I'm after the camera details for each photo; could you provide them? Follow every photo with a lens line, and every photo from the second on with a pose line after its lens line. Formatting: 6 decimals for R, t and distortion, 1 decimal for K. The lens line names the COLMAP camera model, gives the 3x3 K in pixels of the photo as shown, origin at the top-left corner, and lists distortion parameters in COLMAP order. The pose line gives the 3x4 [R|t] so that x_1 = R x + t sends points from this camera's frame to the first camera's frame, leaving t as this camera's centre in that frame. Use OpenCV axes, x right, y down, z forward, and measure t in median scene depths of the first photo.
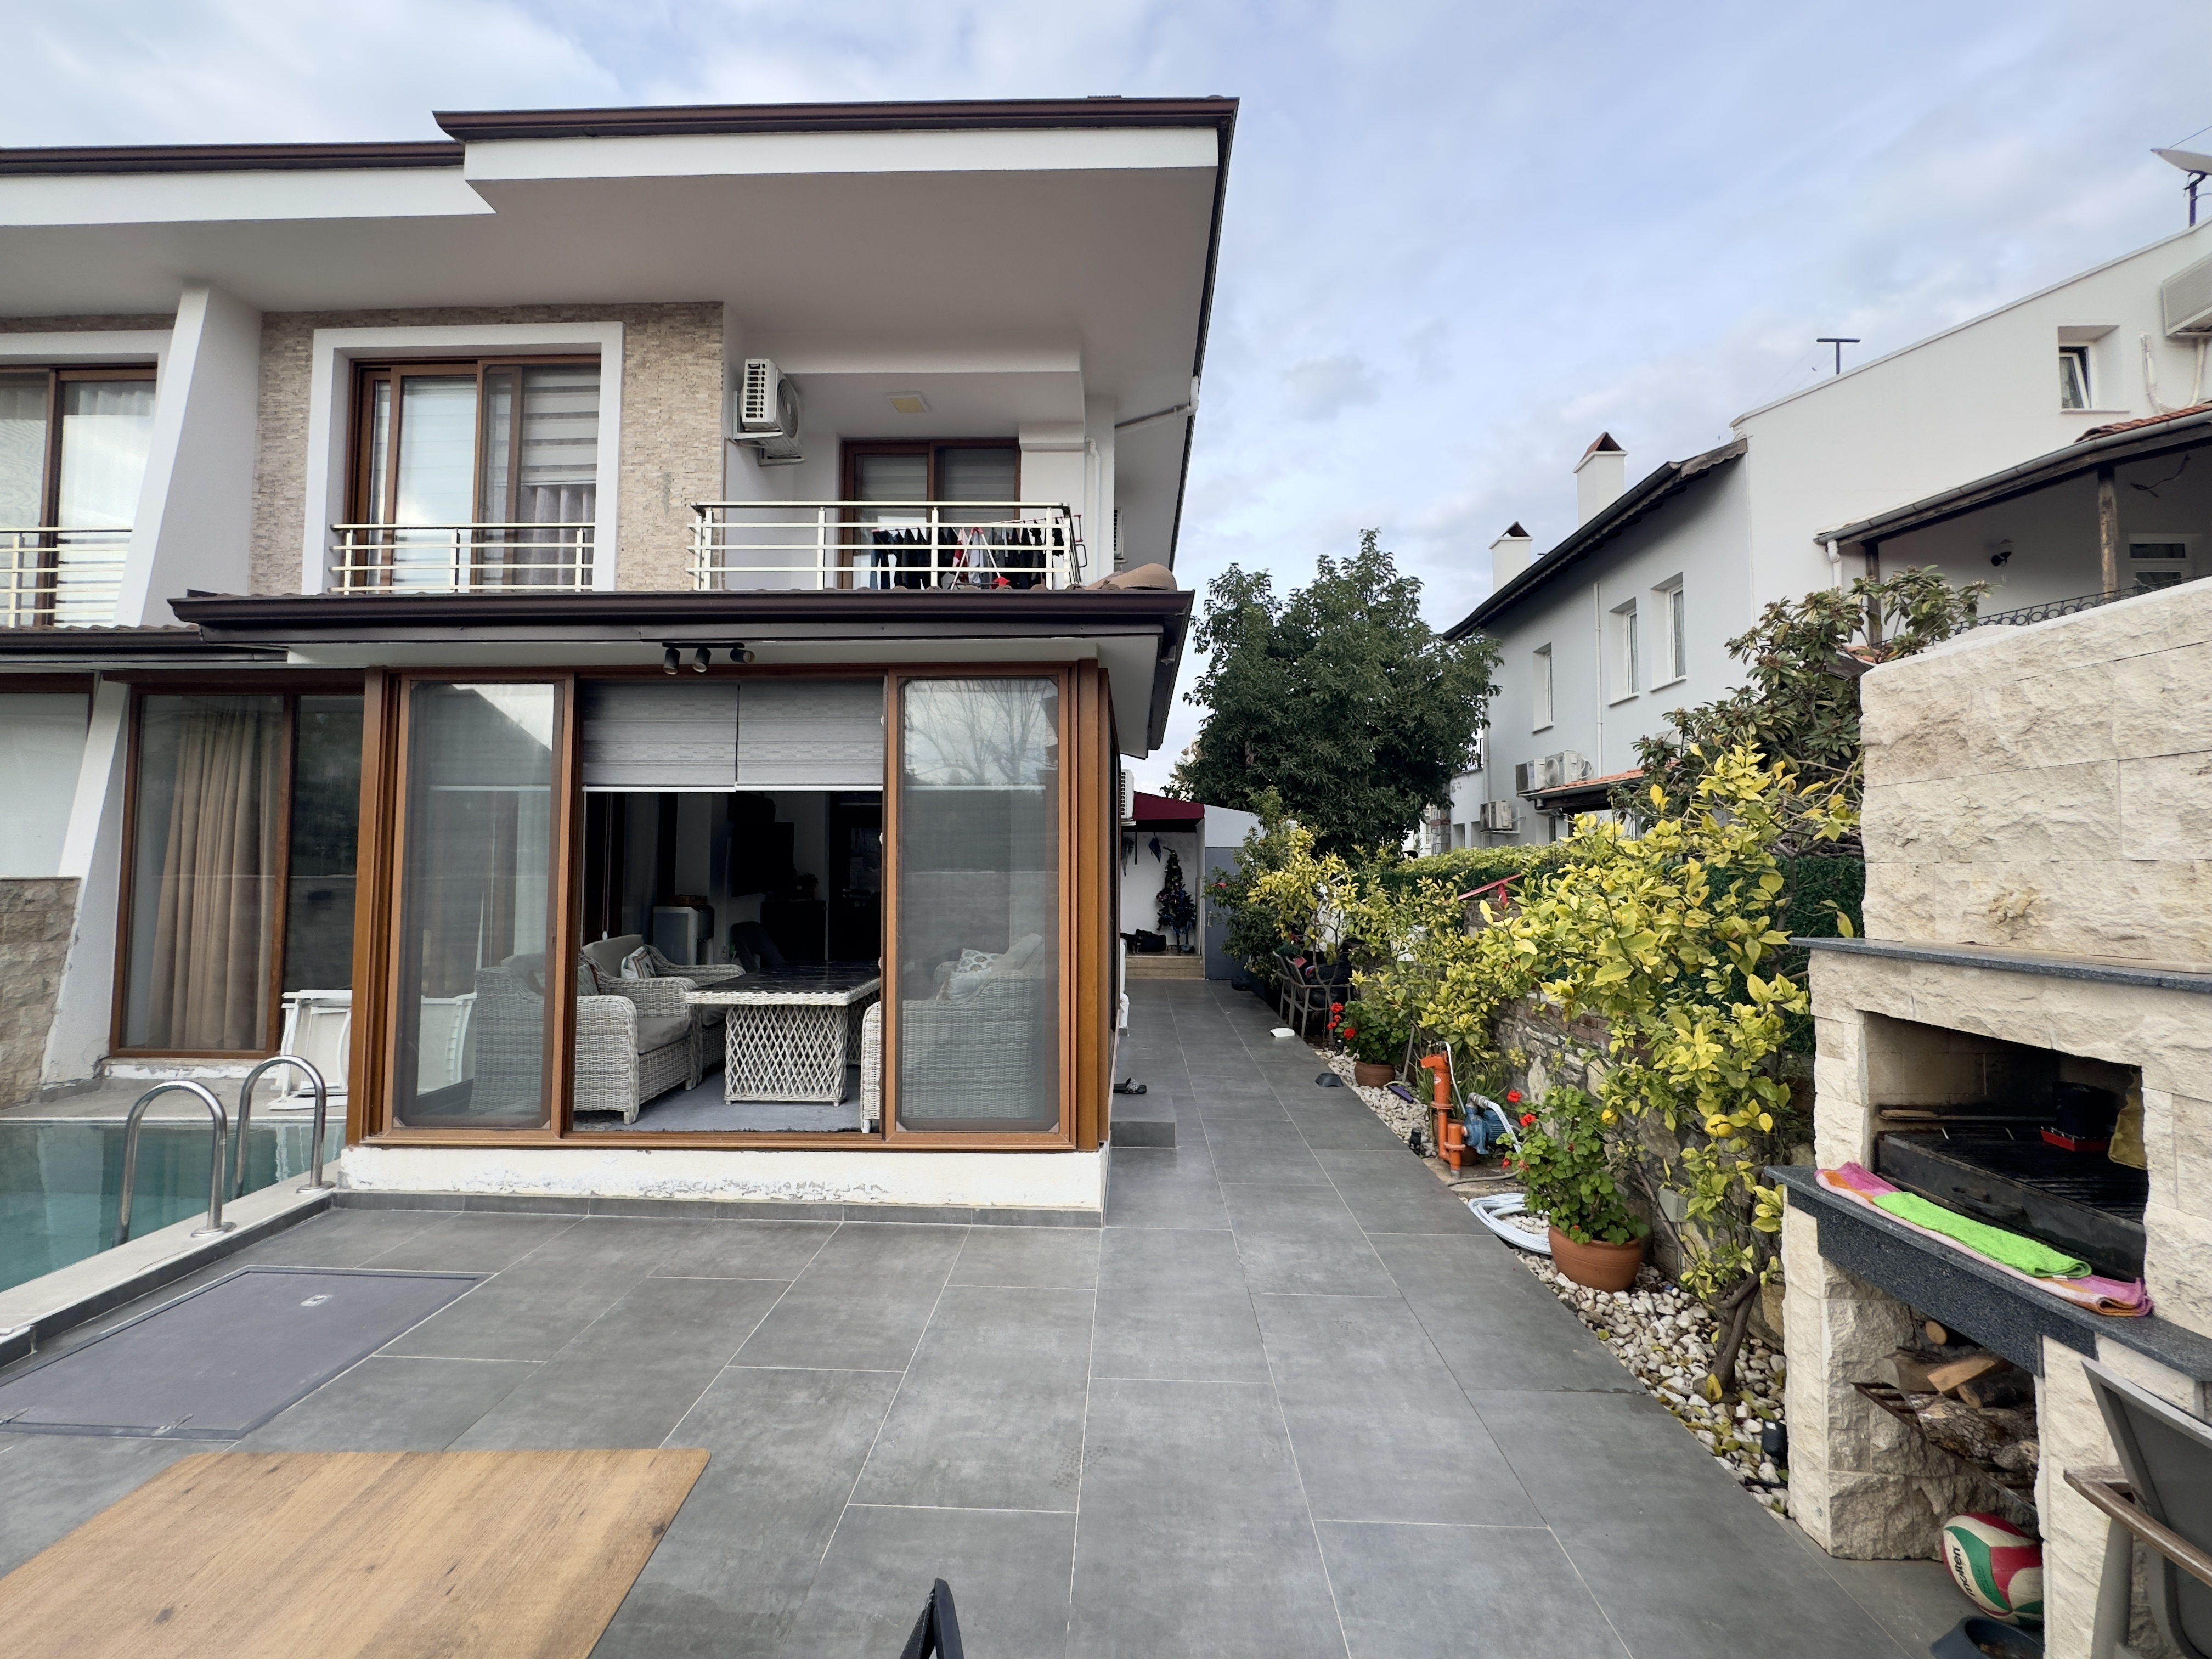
lens RADIAL K [[881.6, 0, 1104.5], [0, 881.6, 827.1], [0, 0, 1]] dist [-0.002983, 0.000385]
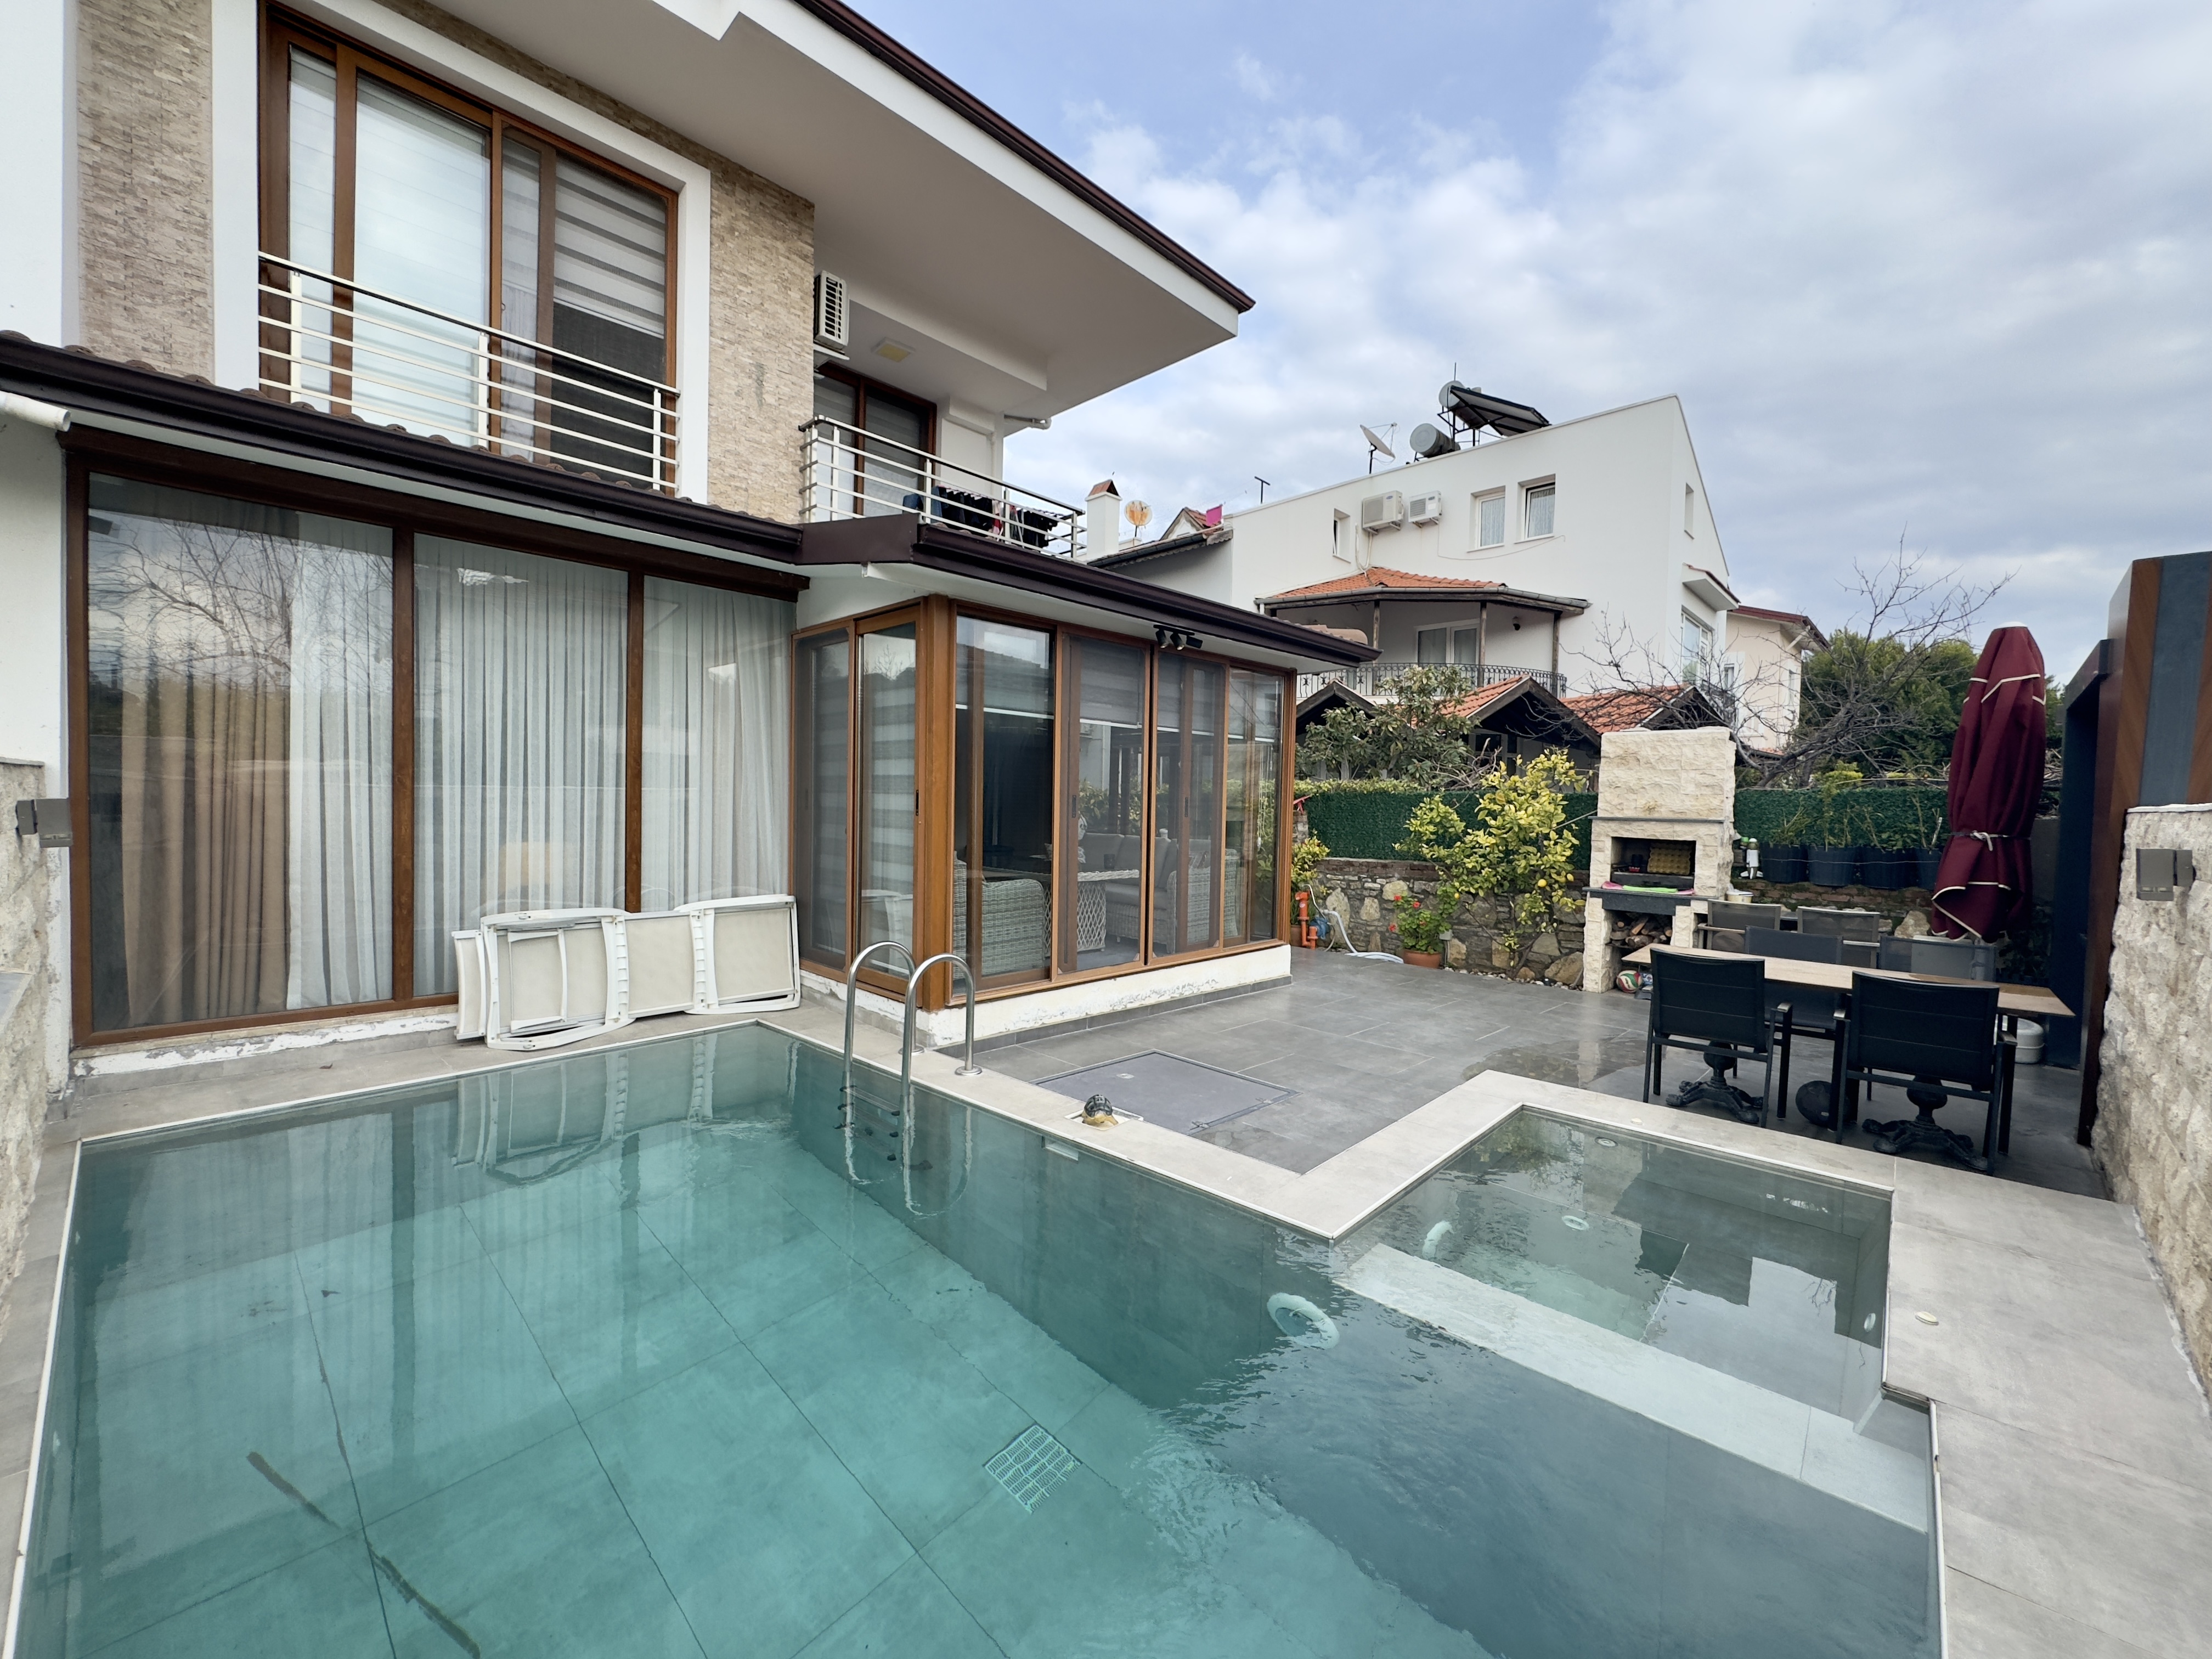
lens RADIAL K [[881.6, 0, 1103.7], [0, 881.6, 827.9], [0, 0, 1]] dist [-0.002983, 0.000385]
pose [[0.685659, -0.009807, 0.727857, -1.132440], [-0.053440, 0.996533, 0.063769, 0.023912], [-0.725958, -0.082620, 0.682758, 0.040293]]
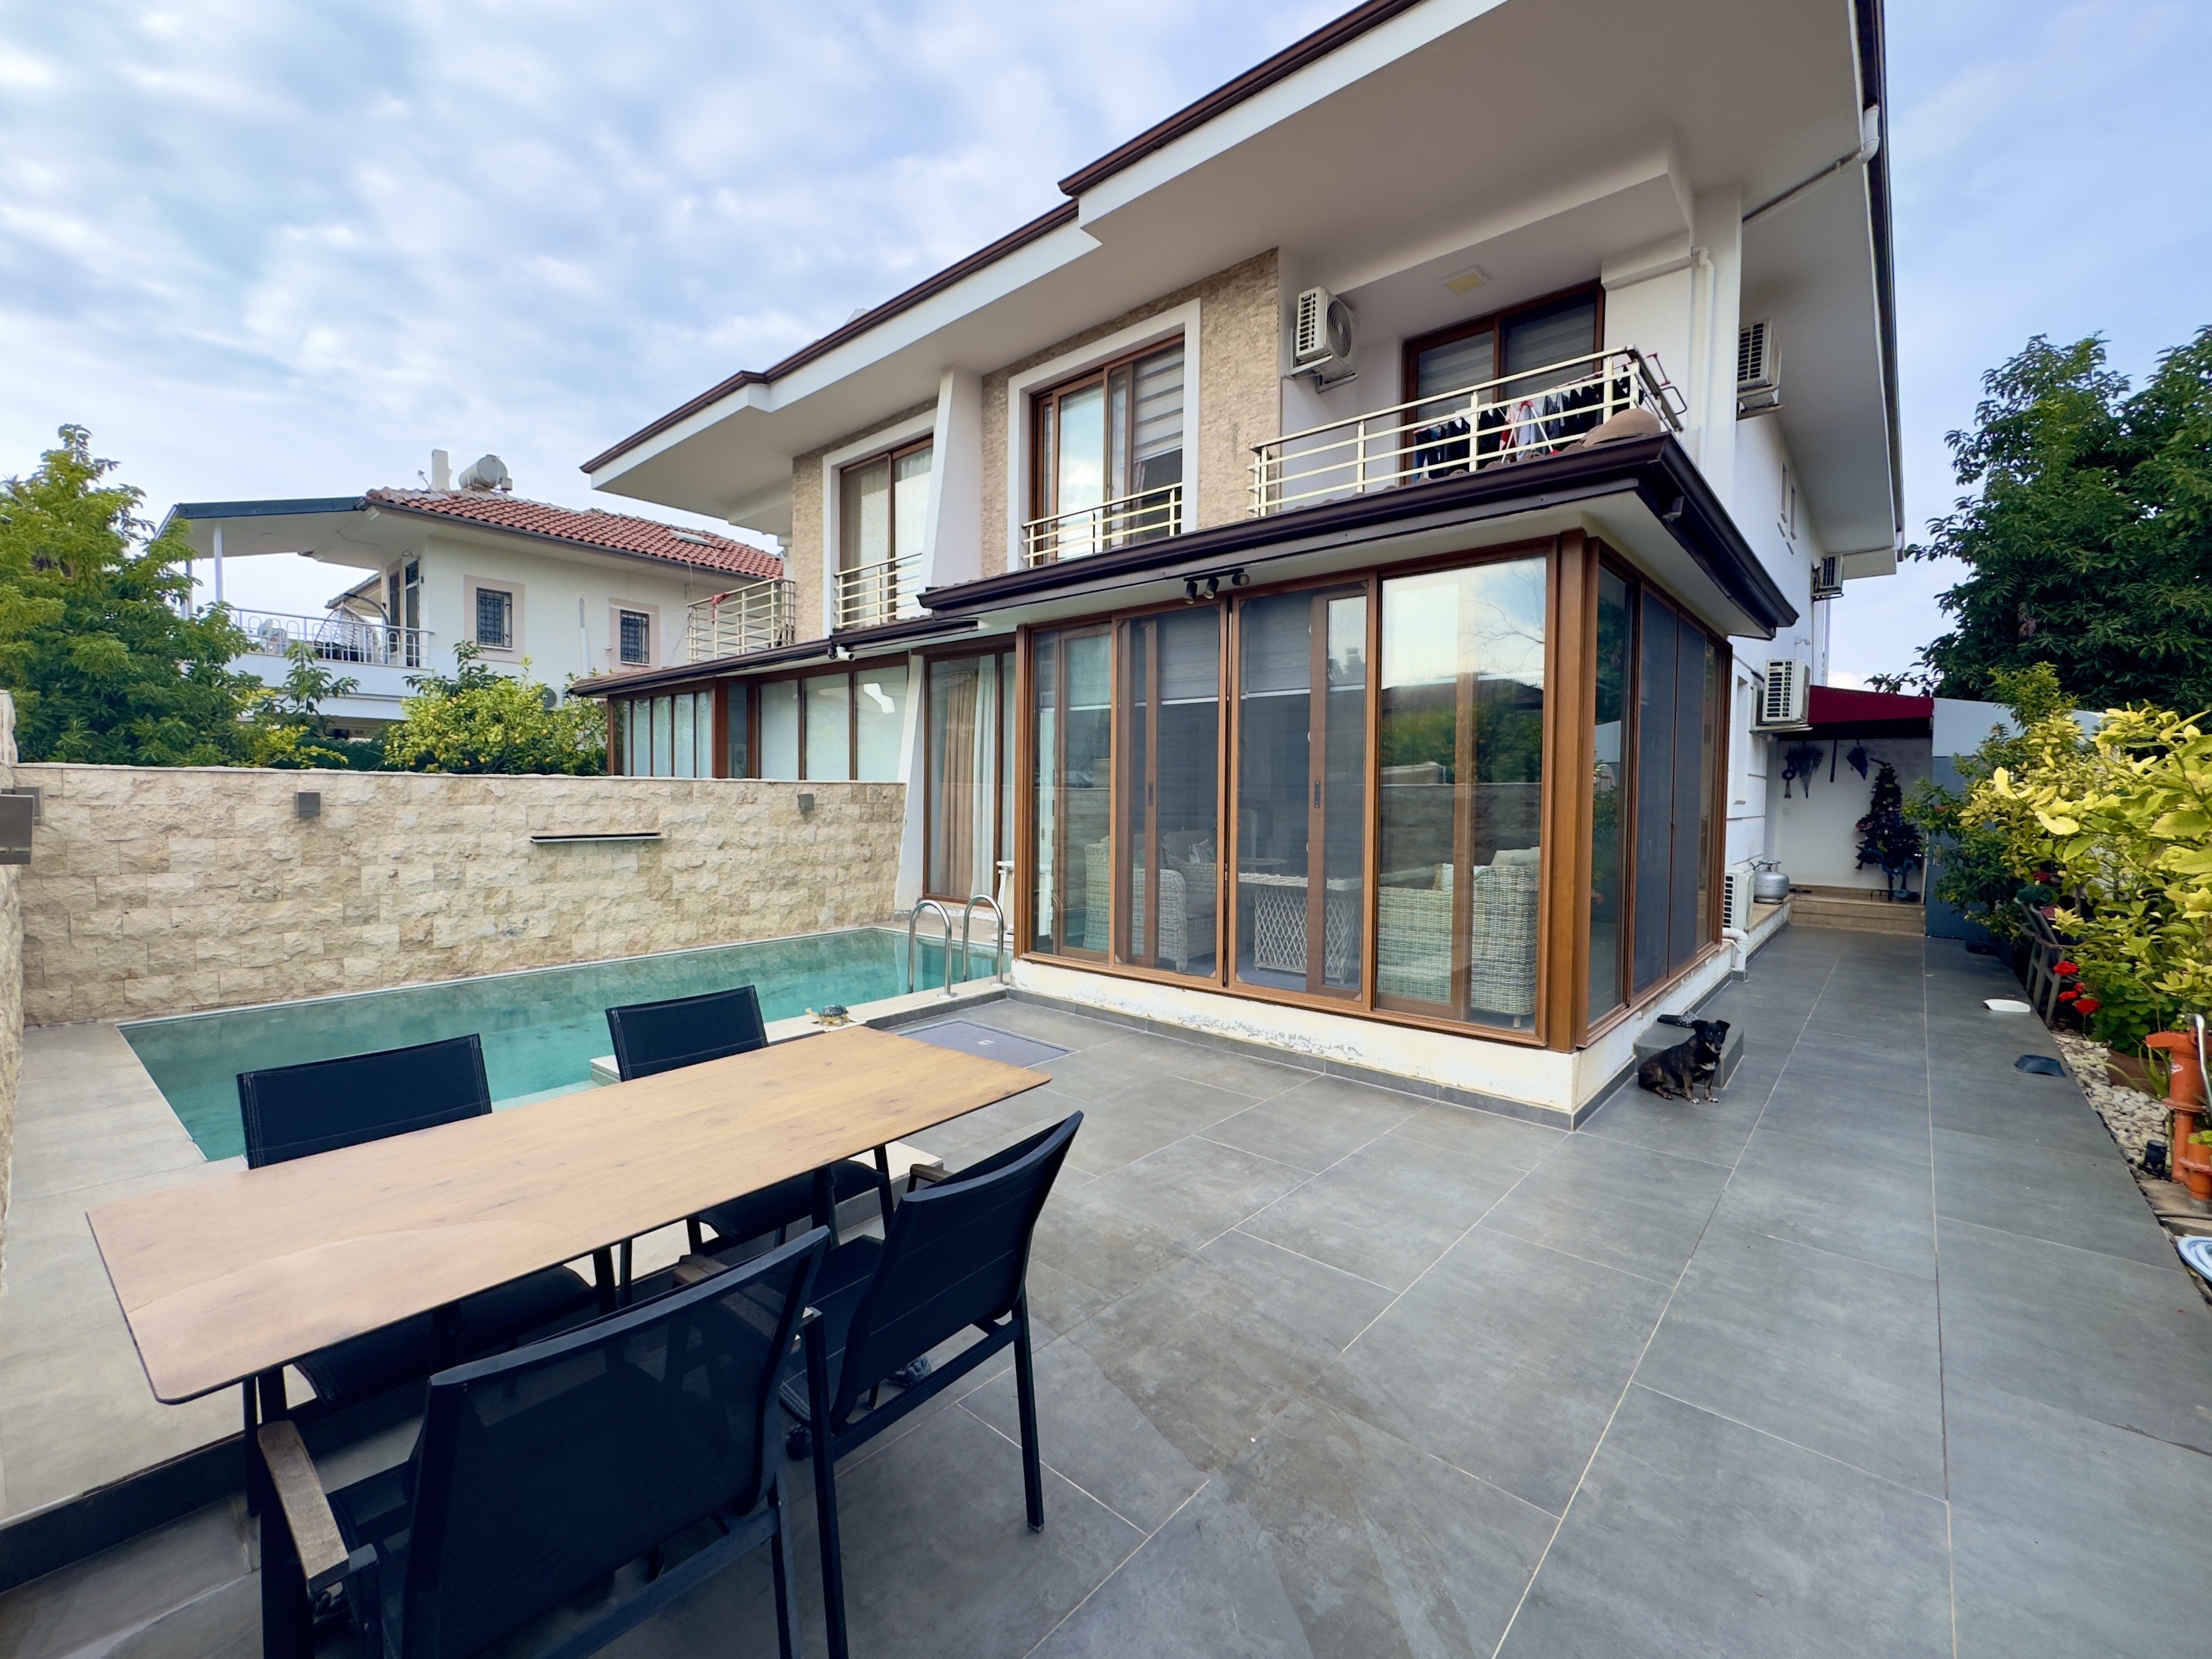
lens RADIAL K [[927.3, 0, 1107.4], [0, 927.3, 826.4], [0, 0, 1]] dist [-0.003486, 0.000359]
pose [[0.773229, 0.026331, -0.633580, 0.166683], [0.021883, 0.997434, 0.068159, 0.030456], [0.633750, -0.066567, 0.770669, -0.054574]]
